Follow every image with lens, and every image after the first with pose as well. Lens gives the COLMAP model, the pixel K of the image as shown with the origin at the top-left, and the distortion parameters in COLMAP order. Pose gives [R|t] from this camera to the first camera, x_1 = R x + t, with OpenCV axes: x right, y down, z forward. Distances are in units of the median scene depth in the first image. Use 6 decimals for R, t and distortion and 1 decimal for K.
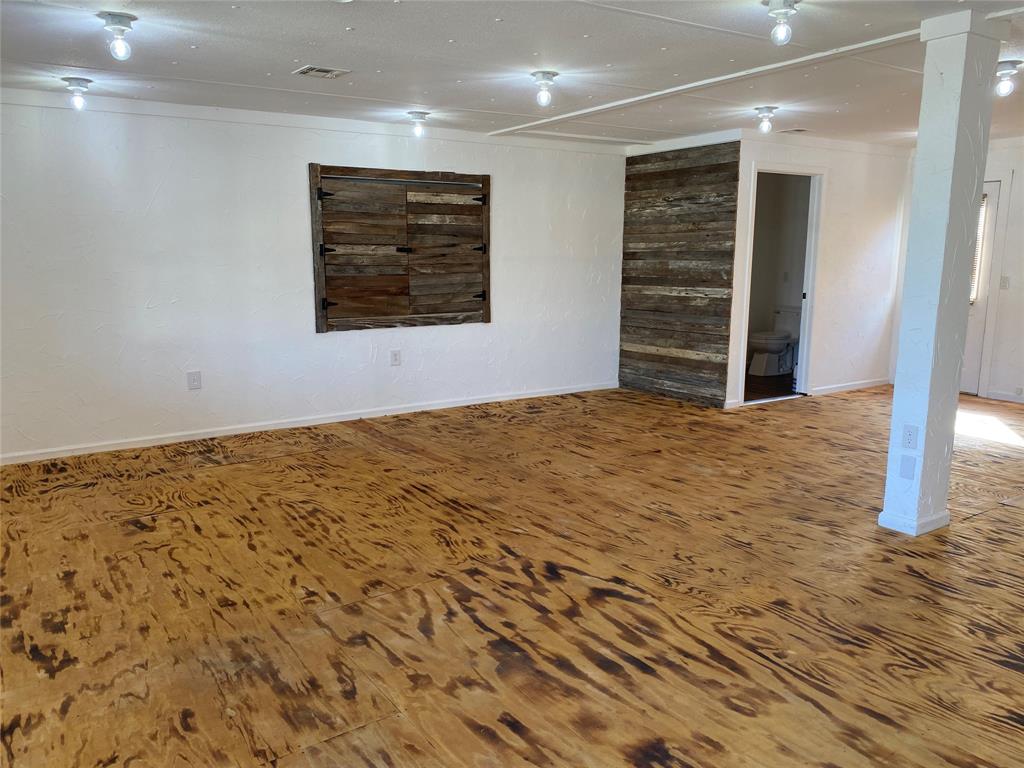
lens RADIAL K [[801.1, 0, 510.6], [0, 801.1, 388.9], [0, 0, 1]] dist [0.081340, -0.117887]
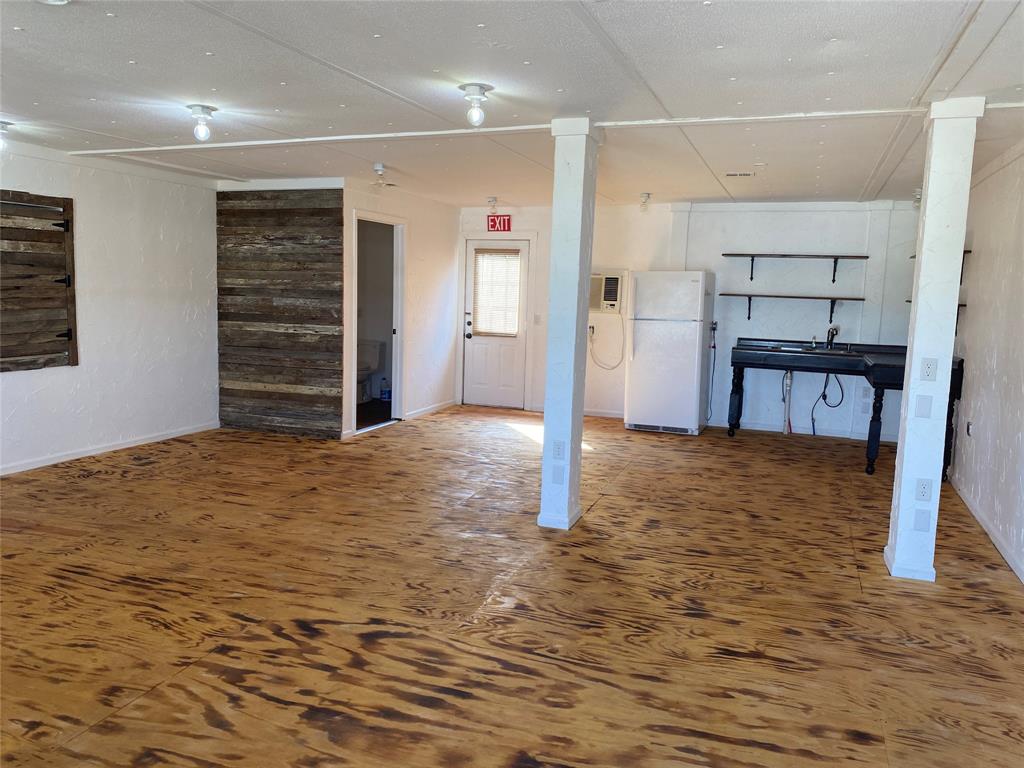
lens RADIAL K [[783.8, 0, 513.9], [0, 783.8, 370.6], [0, 0, 1]] dist [0.061025, -0.070913]
pose [[0.815539, -0.041556, 0.577207, -0.218121], [0.073176, 0.996818, -0.031624, -0.025338], [-0.574056, 0.068028, 0.815985, 0.049227]]
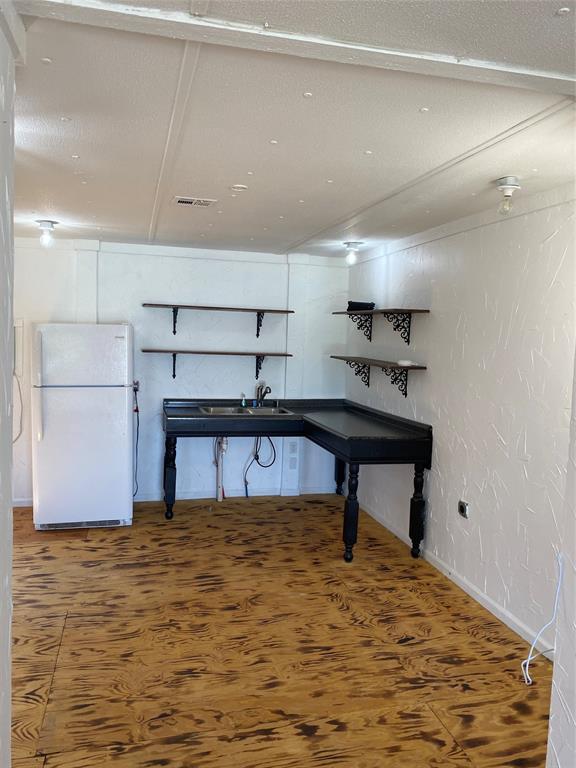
lens RADIAL K [[603.8, 0, 289.0], [0, 603.8, 378.8], [0, 0, 1]] dist [0.014683, -0.012802]
pose [[0.340842, -0.066397, 0.937773, 0.211793], [0.132281, 0.990966, 0.022085, -0.158809], [-0.930768, 0.116522, 0.346546, 0.582255]]
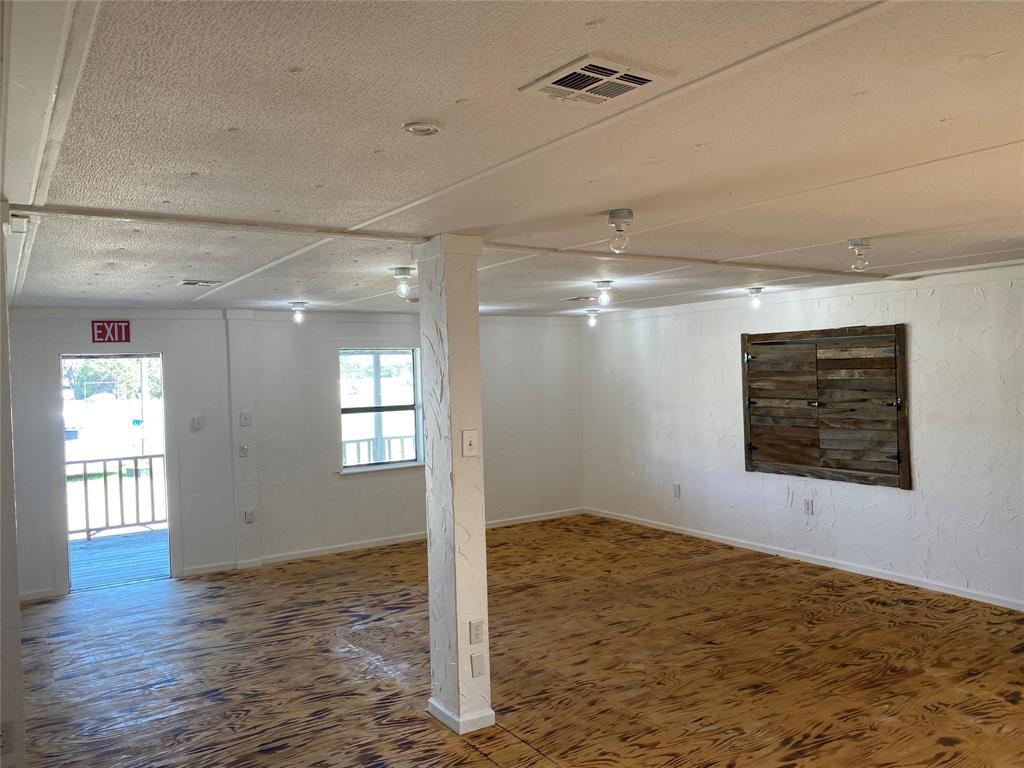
lens RADIAL K [[805.0, 0, 515.1], [0, 805.0, 368.6], [0, 0, 1]] dist [0.014683, -0.012802]
pose [[-0.029068, 0.000768, -0.999577, 1.358669], [-0.145802, 0.989301, 0.005000, -0.246961], [0.988887, 0.145886, -0.028645, 0.947648]]
